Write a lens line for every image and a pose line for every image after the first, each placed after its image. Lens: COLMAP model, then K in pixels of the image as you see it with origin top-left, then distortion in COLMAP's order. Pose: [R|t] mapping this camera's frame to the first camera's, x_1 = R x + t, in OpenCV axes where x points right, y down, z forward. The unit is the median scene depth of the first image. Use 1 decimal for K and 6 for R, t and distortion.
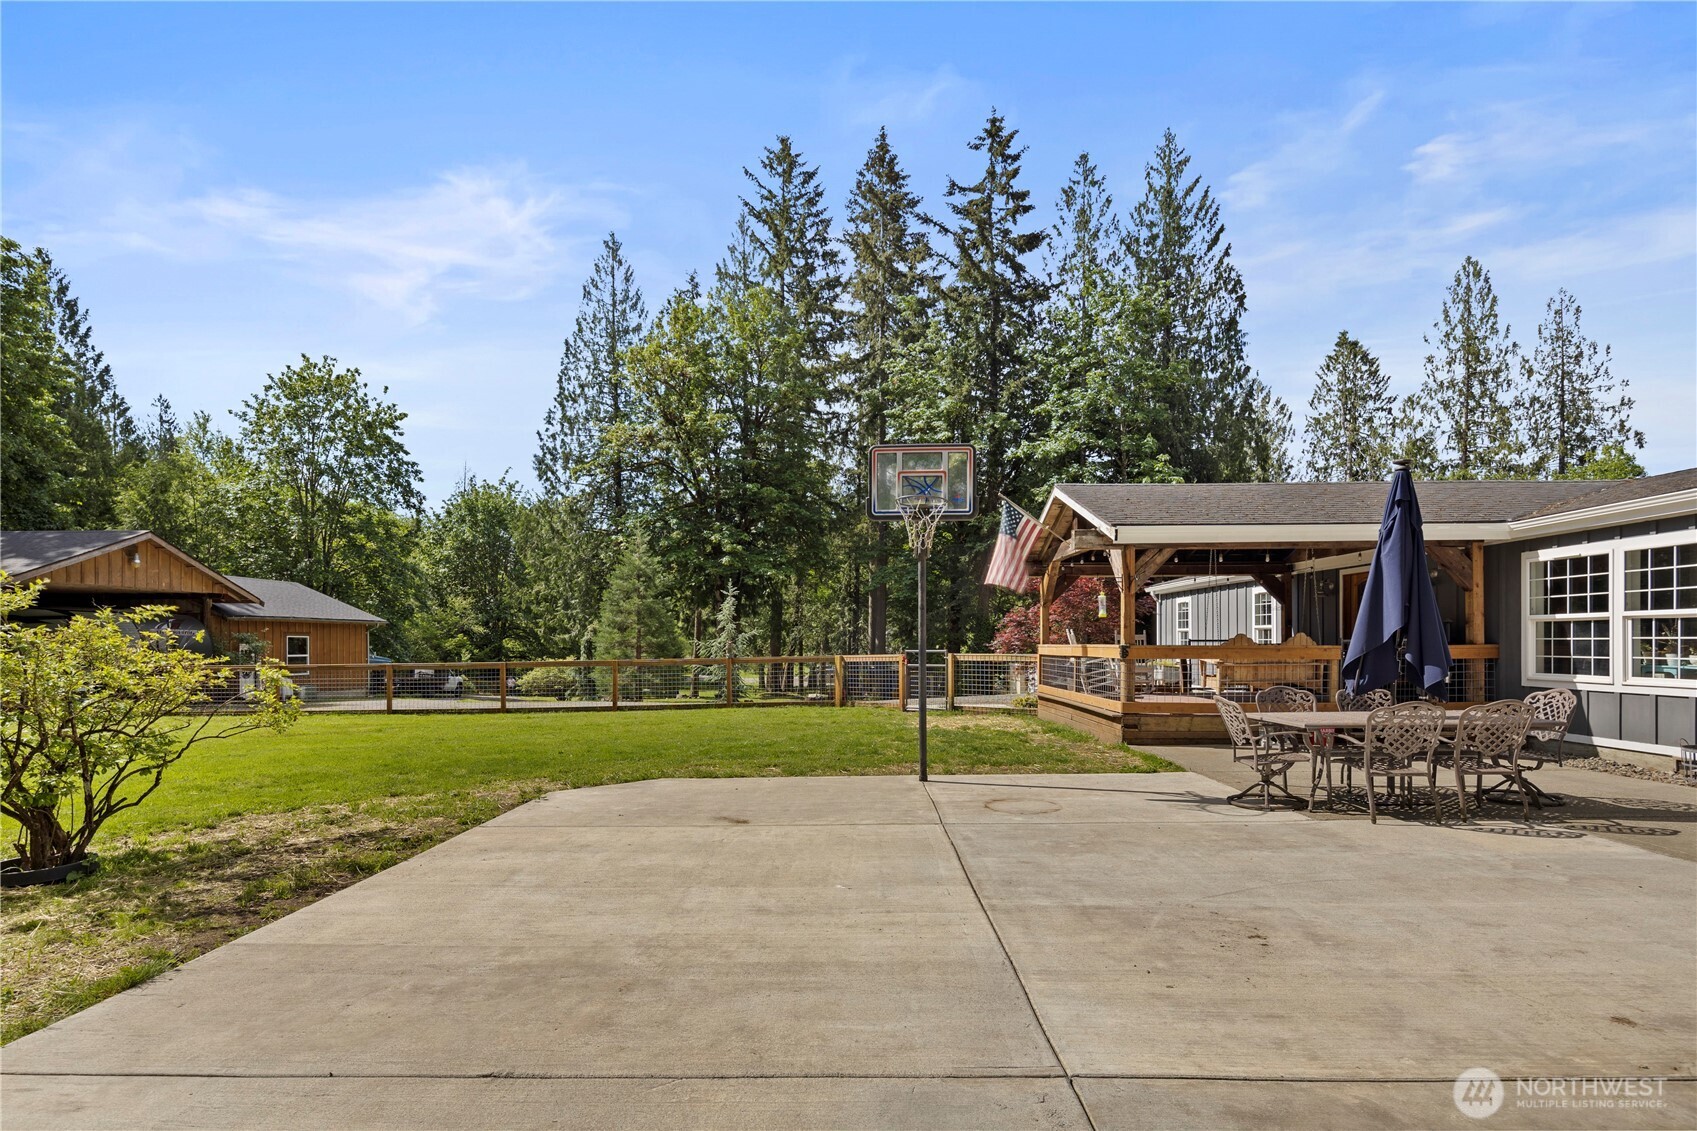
lens RADIAL K [[828.9, 0, 840.9], [0, 828.9, 646.0], [0, 0, 1]] dist [0.002917, -0.000117]
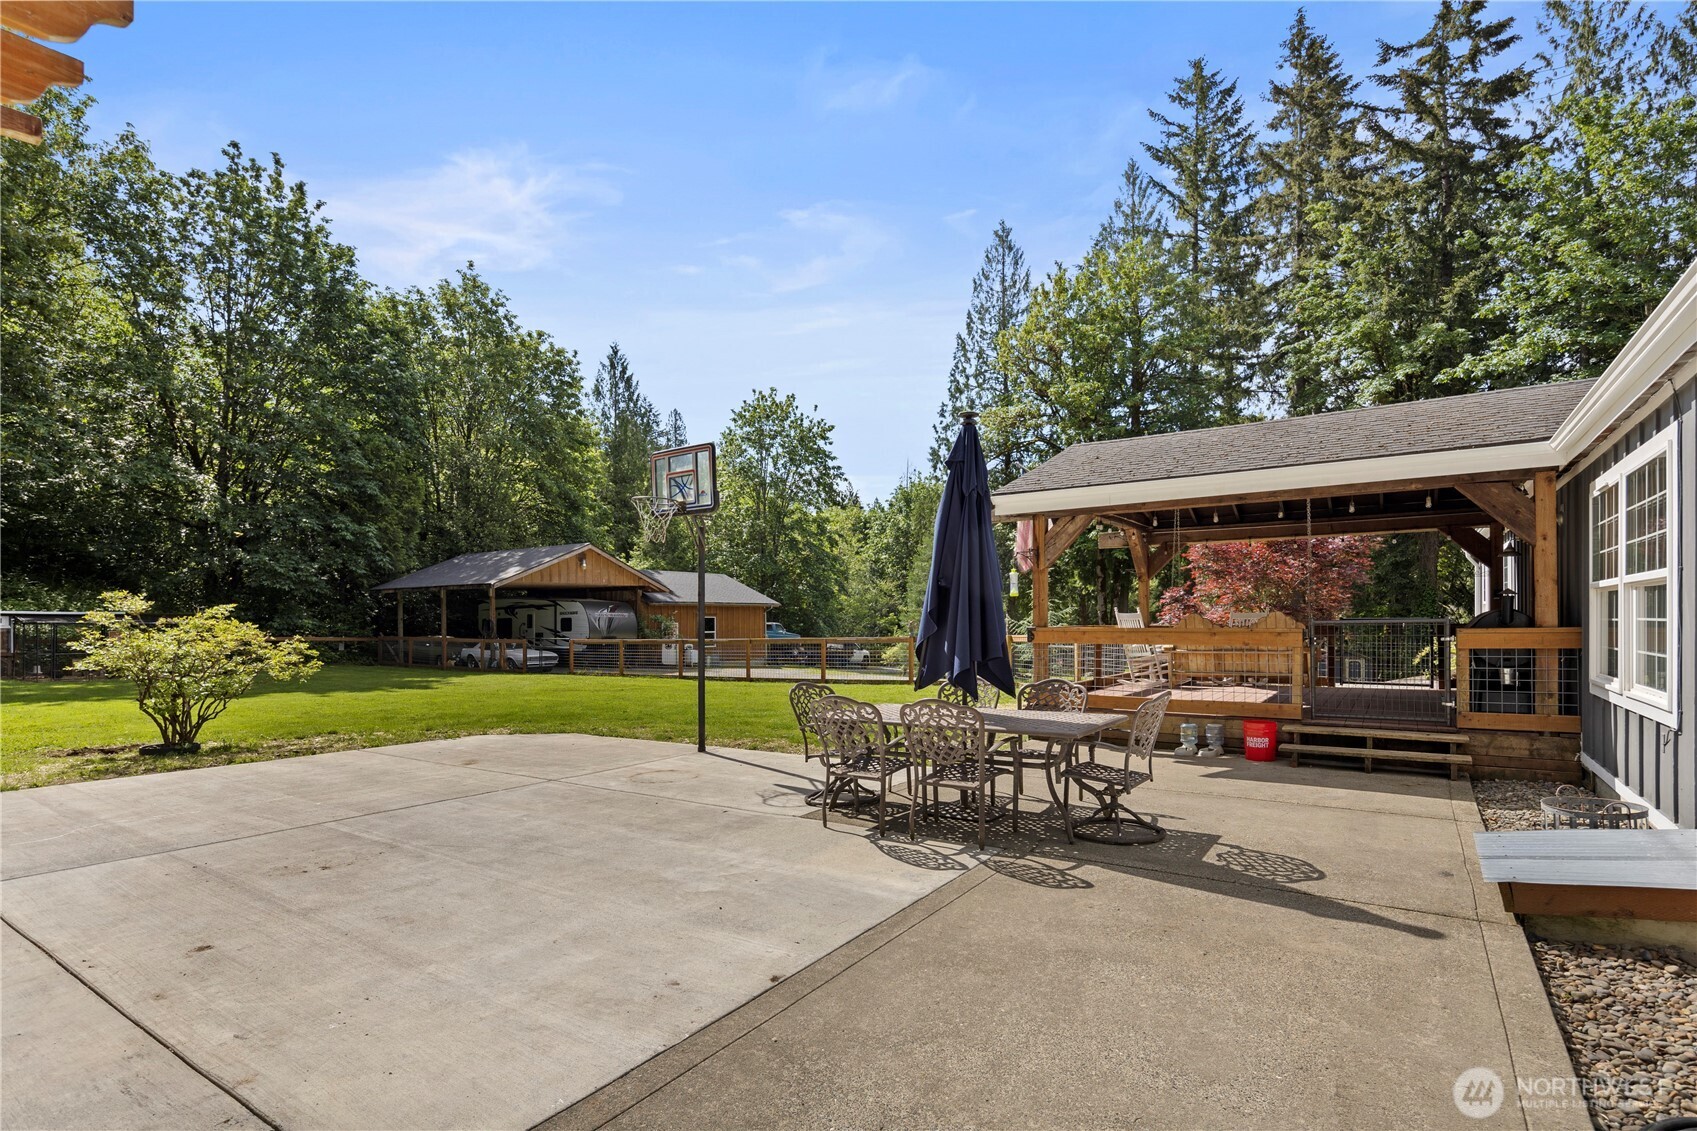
lens RADIAL K [[832.0, 0, 840.7], [0, 832.0, 627.5], [0, 0, 1]] dist [0.015113, -0.009313]
pose [[0.831523, 0.001797, -0.555488, 0.140911], [0.001223, 0.999986, 0.005067, -0.001138], [0.555489, -0.004893, 0.831509, 0.029862]]
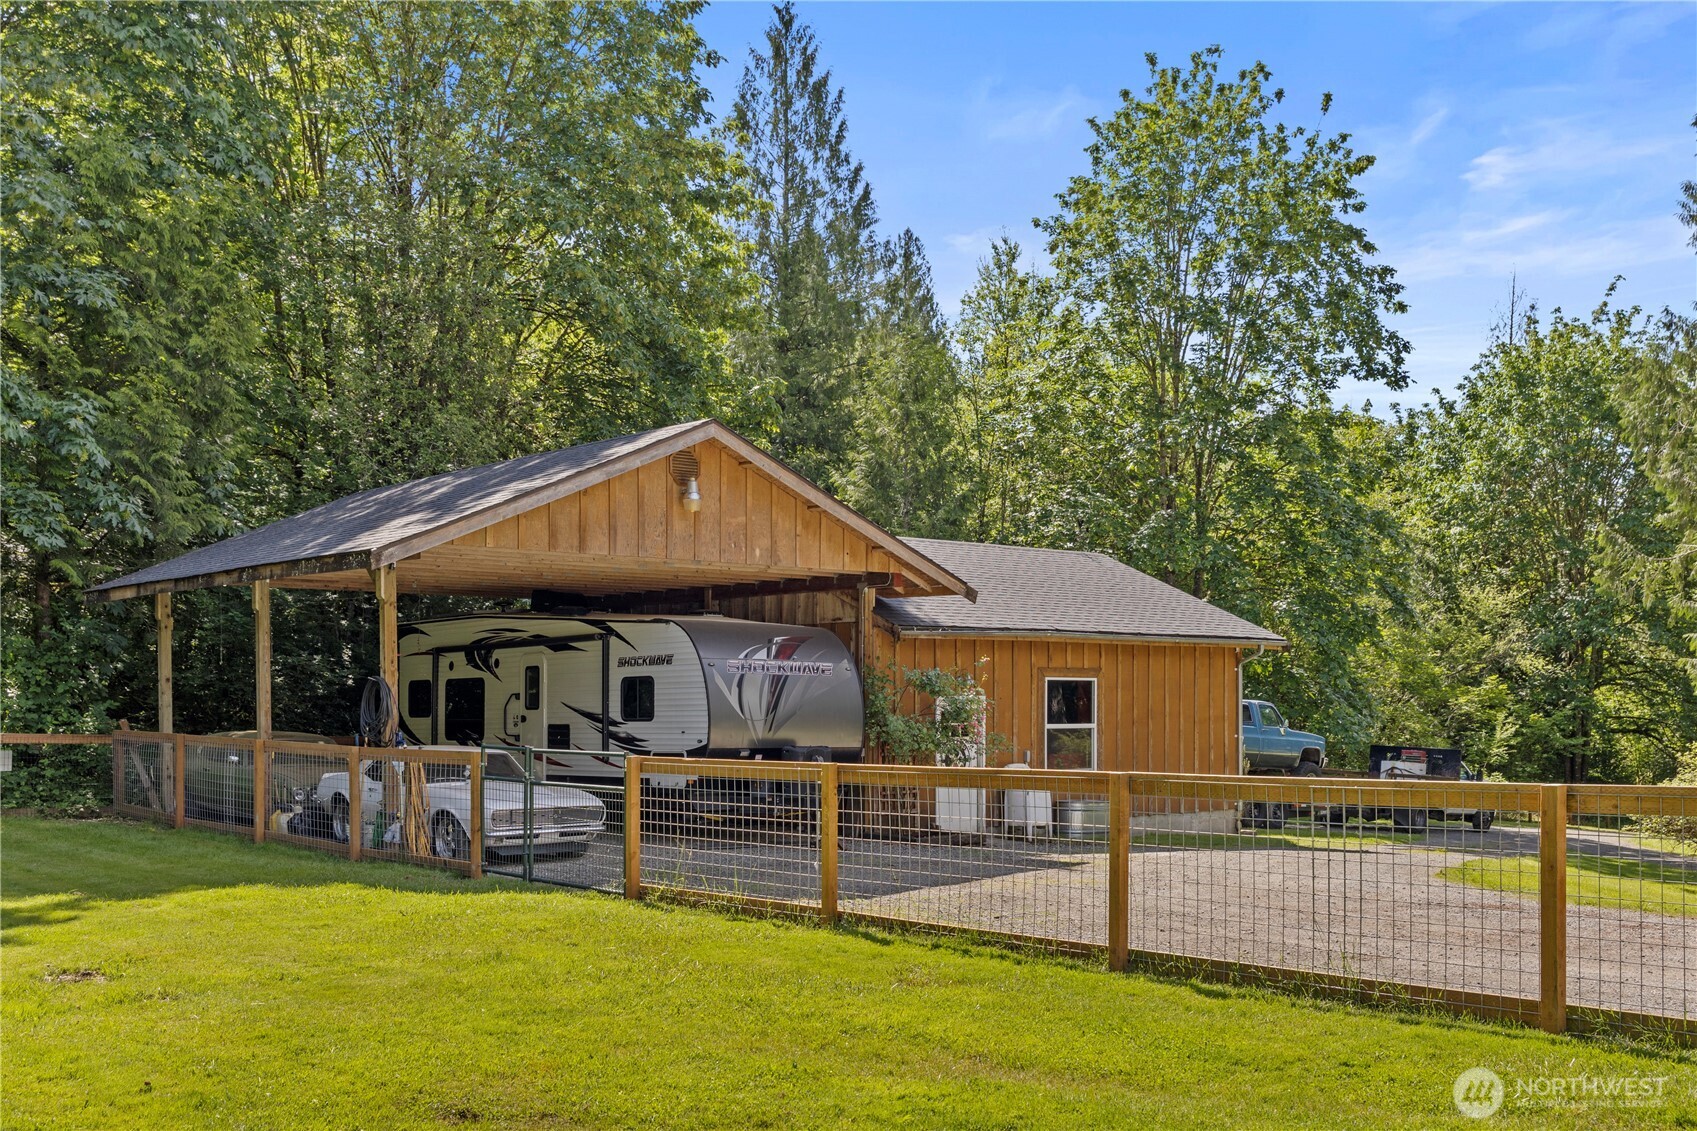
lens RADIAL K [[1675.4, 0, 851.6], [0, 1675.4, 754.9], [0, 0, 1]] dist [-0.004699, 0.002148]
pose [[0.691014, 0.025185, -0.722402, -0.085534], [-0.004134, 0.999514, 0.030891, 0.000504], [0.722829, -0.018359, 0.690783, 0.221842]]
